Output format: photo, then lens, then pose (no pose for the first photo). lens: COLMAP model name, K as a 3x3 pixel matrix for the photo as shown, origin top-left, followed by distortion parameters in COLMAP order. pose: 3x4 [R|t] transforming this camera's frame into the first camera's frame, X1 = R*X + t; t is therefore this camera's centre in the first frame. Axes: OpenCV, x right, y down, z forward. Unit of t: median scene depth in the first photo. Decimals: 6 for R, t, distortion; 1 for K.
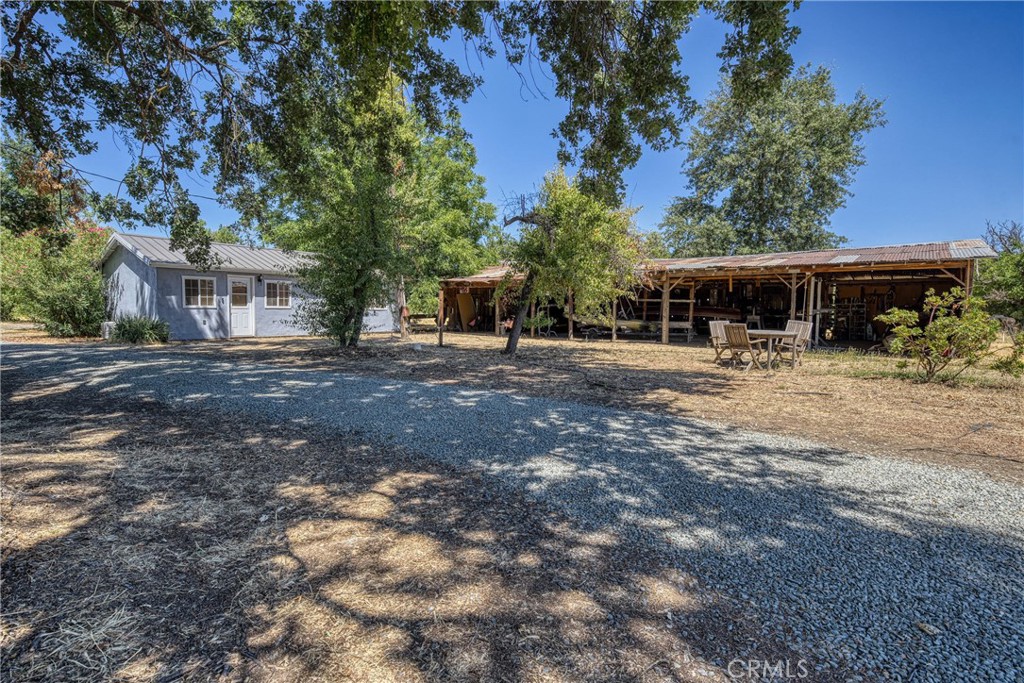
lens RADIAL K [[512.9, 0, 512.0], [0, 512.9, 341.5], [0, 0, 1]] dist [-0.000976, -0.000270]
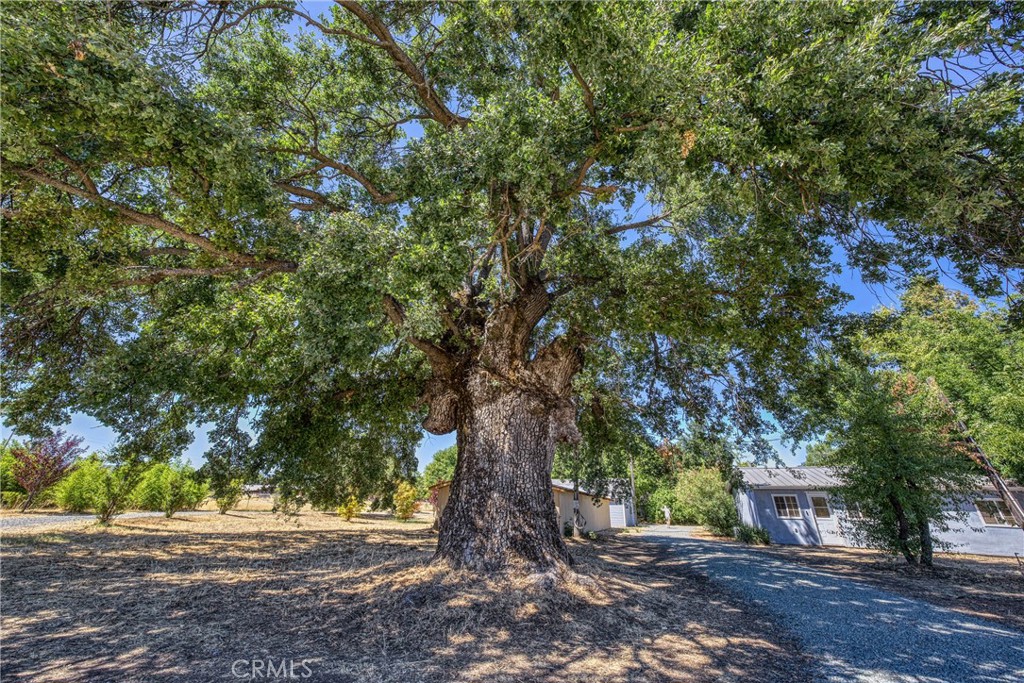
lens RADIAL K [[353.9, 0, 511.5], [0, 353.9, 337.0], [0, 0, 1]] dist [-0.001452, -0.000112]
pose [[0.278419, -0.424712, -0.861454, 0.256326], [-0.077898, 0.883978, -0.460993, 0.000902], [0.957295, 0.195455, 0.213033, -0.038403]]
